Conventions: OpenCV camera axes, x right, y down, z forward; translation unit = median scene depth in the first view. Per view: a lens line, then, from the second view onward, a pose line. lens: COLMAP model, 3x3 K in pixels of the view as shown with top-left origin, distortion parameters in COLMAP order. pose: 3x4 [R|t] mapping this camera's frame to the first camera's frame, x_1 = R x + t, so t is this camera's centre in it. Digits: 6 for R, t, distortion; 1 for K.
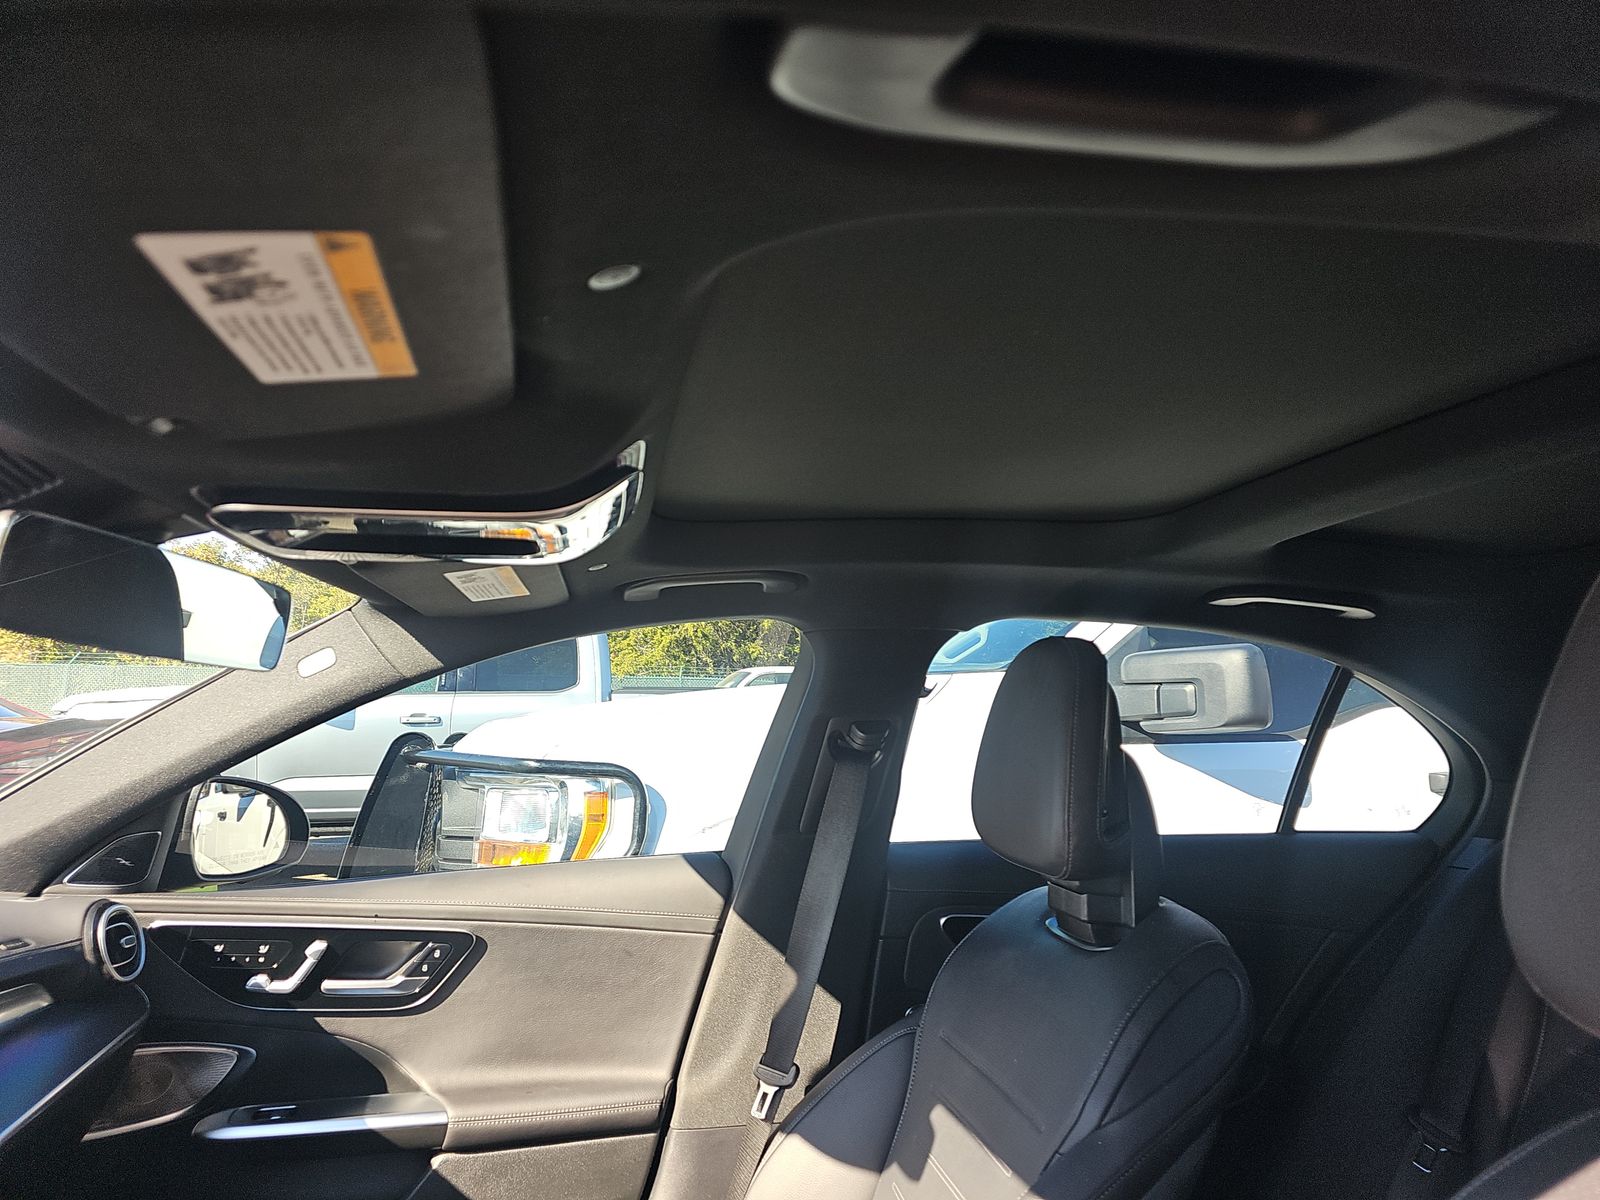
lens RADIAL K [[1048.0, 0, 814.5], [0, 1048.0, 598.1], [0, 0, 1]] dist [0.061289, -0.065666]
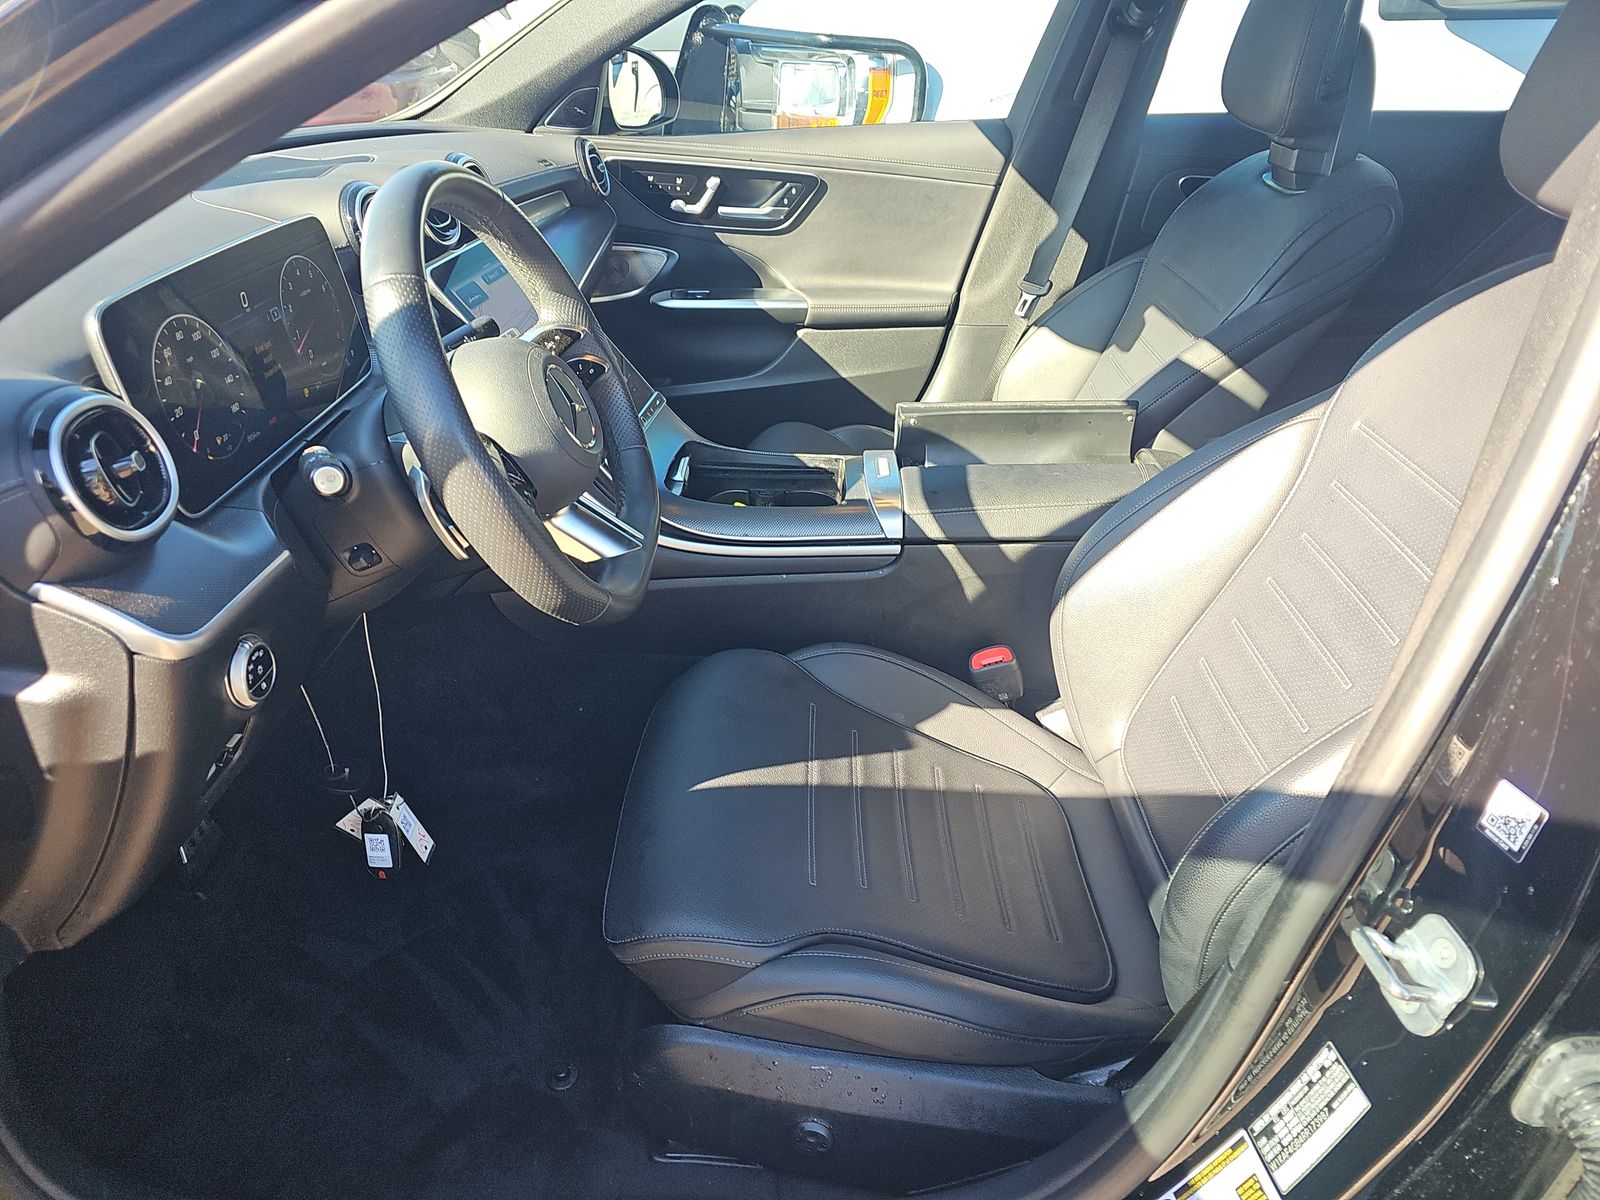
lens RADIAL K [[1048.0, 0, 814.5], [0, 1048.0, 598.1], [0, 0, 1]] dist [0.061289, -0.065666]
pose [[0.977938, 0.105231, -0.180455, -0.025282], [0.022788, 0.804956, 0.592897, -0.053076], [0.207650, -0.583928, 0.784799, -0.384575]]
